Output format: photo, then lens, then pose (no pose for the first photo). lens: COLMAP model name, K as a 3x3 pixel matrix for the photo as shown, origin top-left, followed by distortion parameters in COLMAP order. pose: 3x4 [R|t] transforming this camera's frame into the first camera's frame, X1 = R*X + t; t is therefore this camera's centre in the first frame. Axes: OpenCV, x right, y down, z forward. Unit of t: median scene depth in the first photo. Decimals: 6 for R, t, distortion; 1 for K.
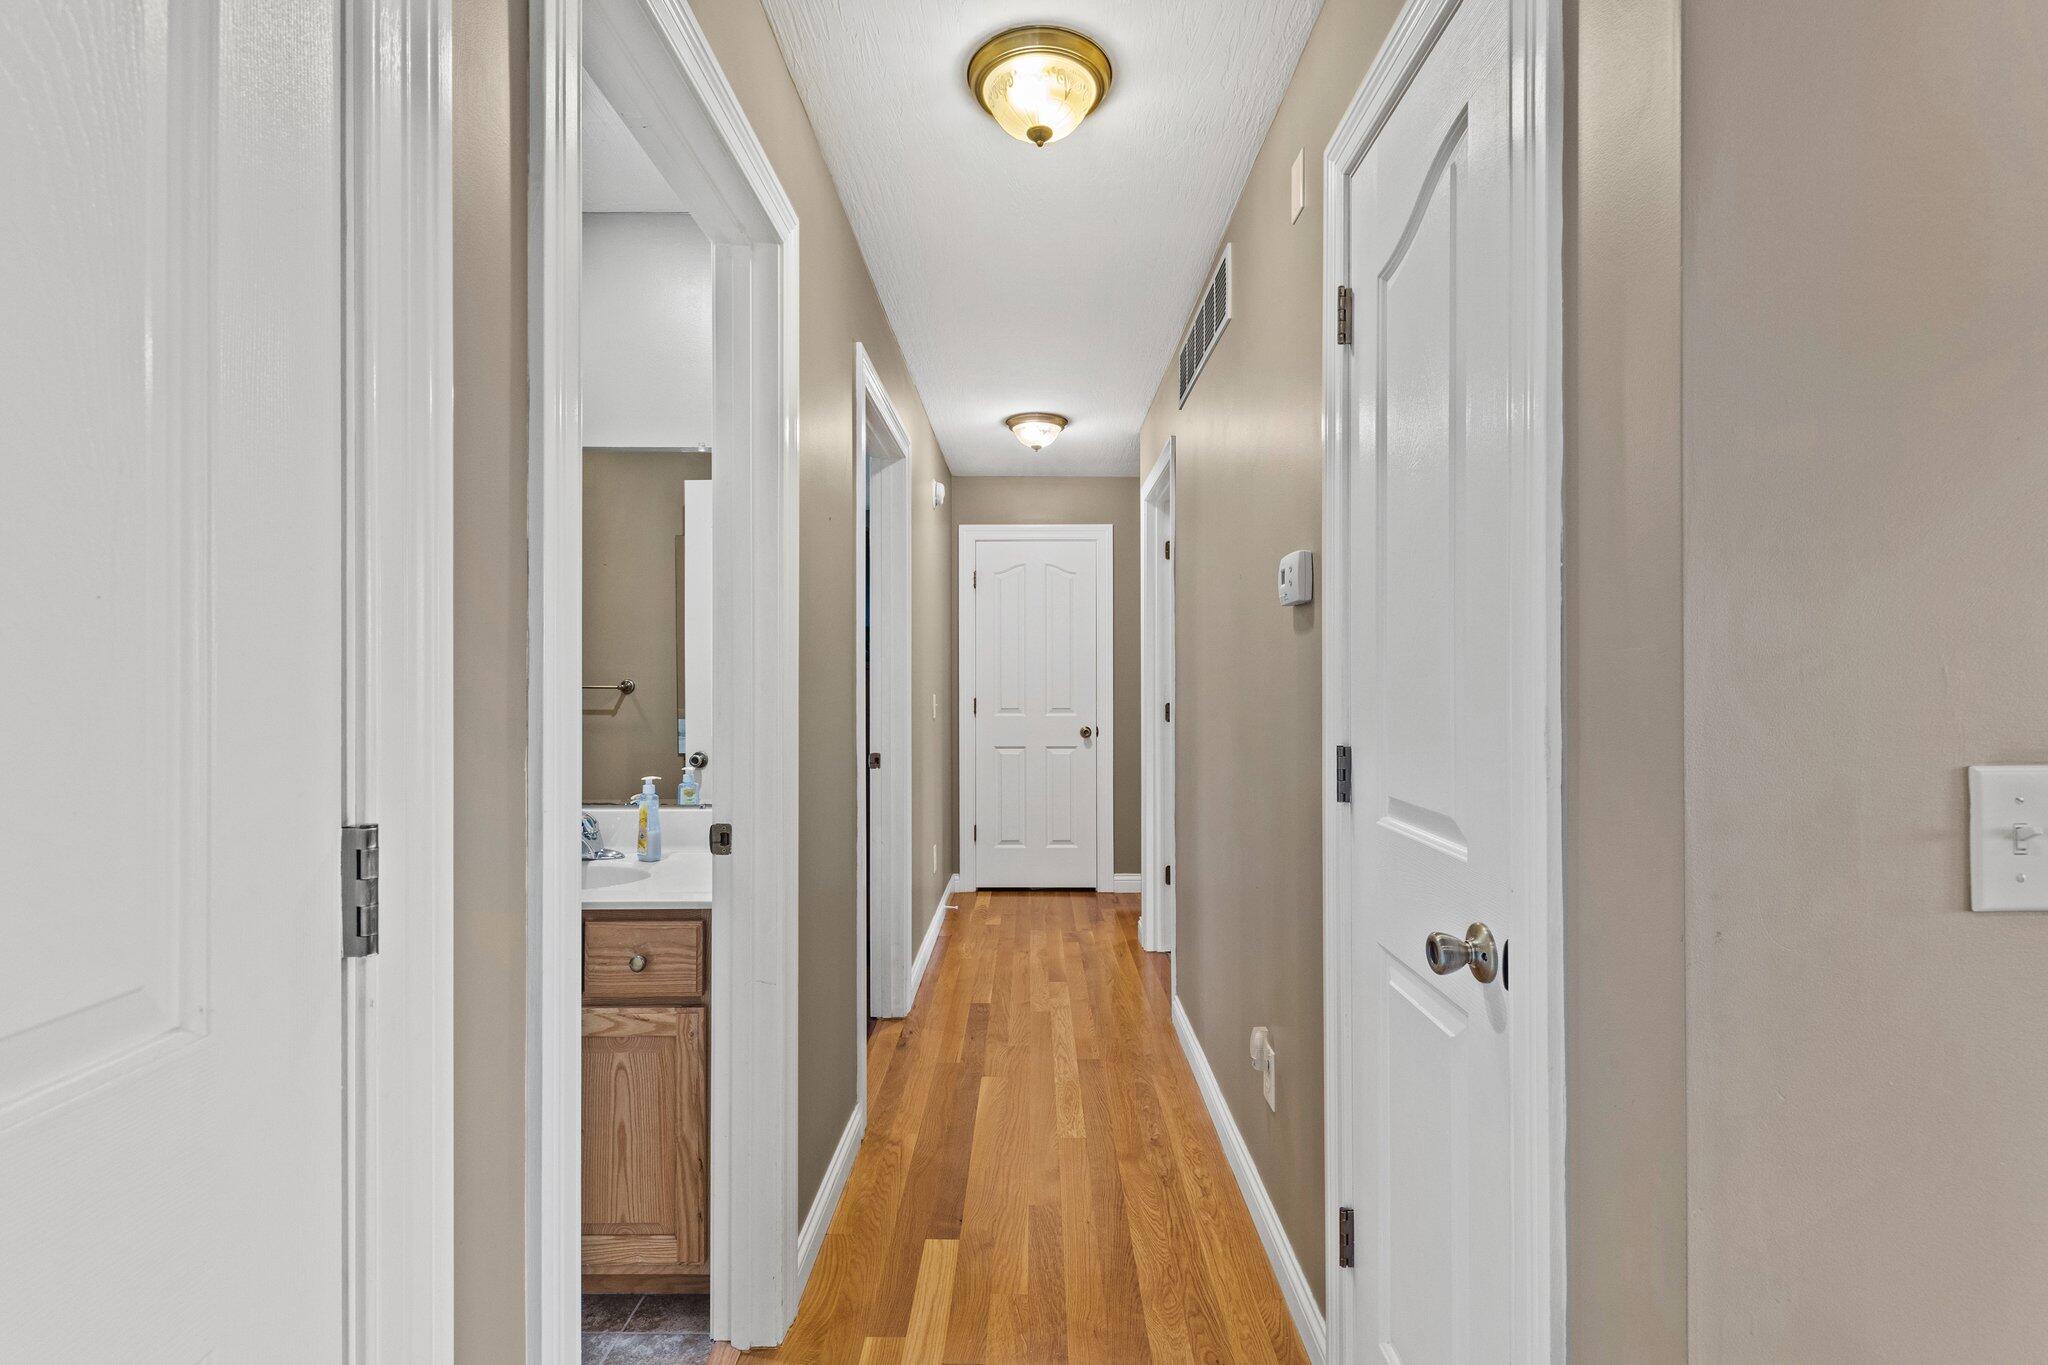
lens RADIAL K [[923.1, 0, 1019.1], [0, 923.1, 678.3], [0, 0, 1]] dist [0.005168, -0.002145]
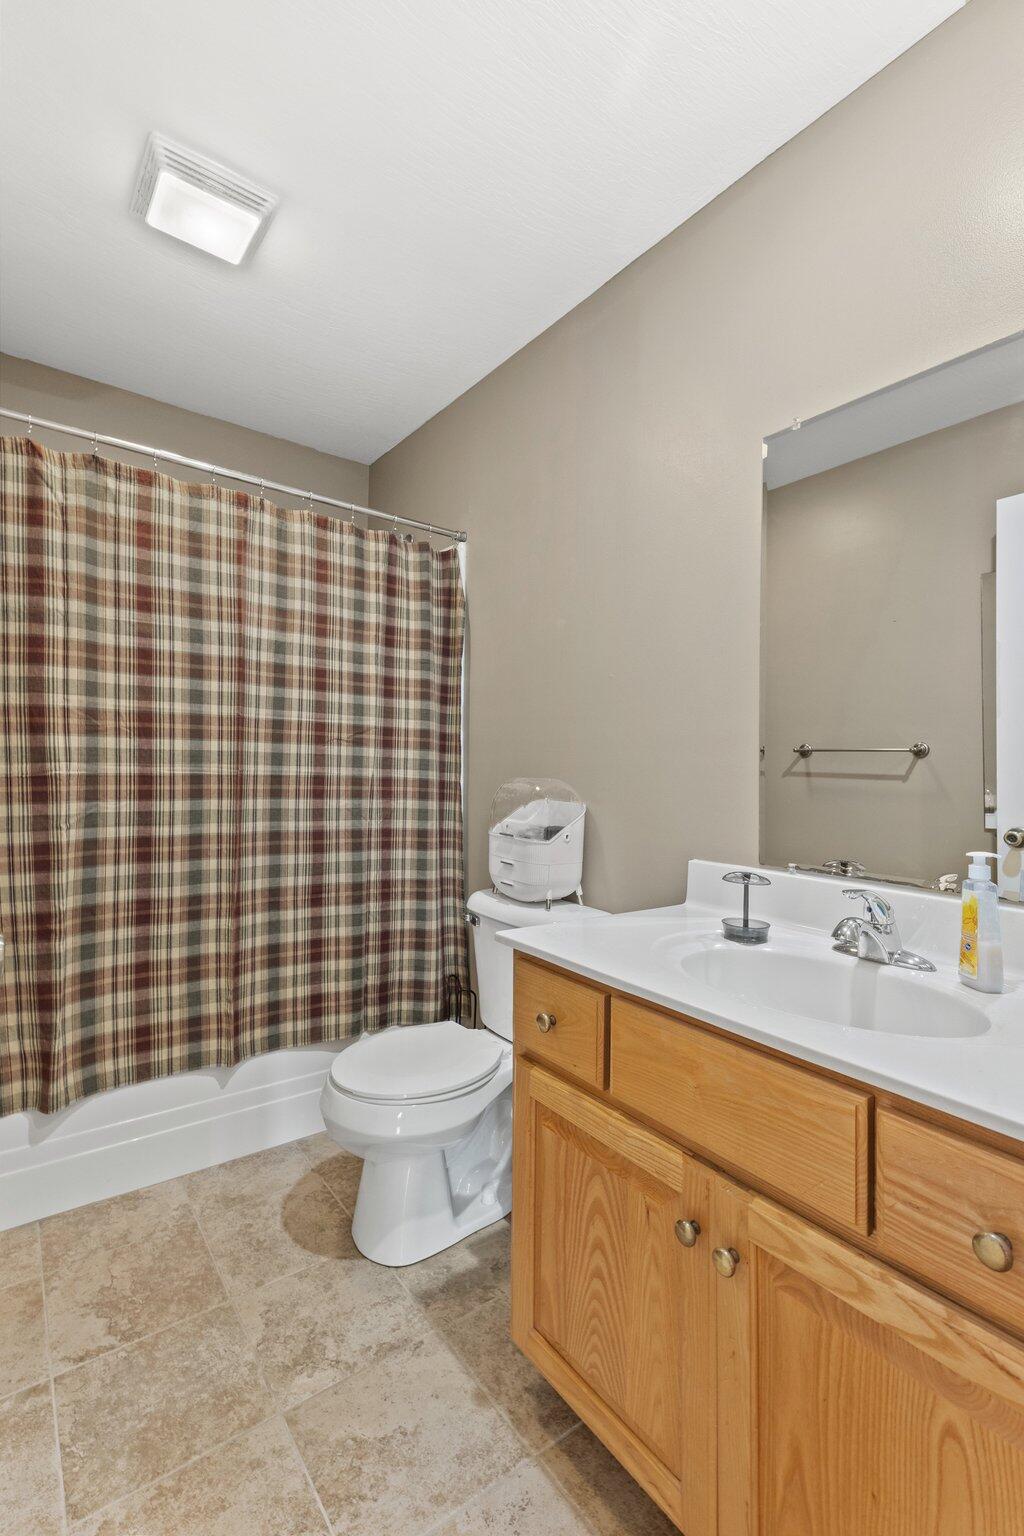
lens RADIAL K [[692.3, 0, 507.4], [0, 692.3, 768.5], [0, 0, 1]] dist [0.005168, -0.002145]
pose [[0.603590, -0.003221, -0.797288, -0.221415], [-0.002224, 0.999981, -0.005723, 0.054415], [0.797292, 0.005228, 0.603571, 0.467617]]
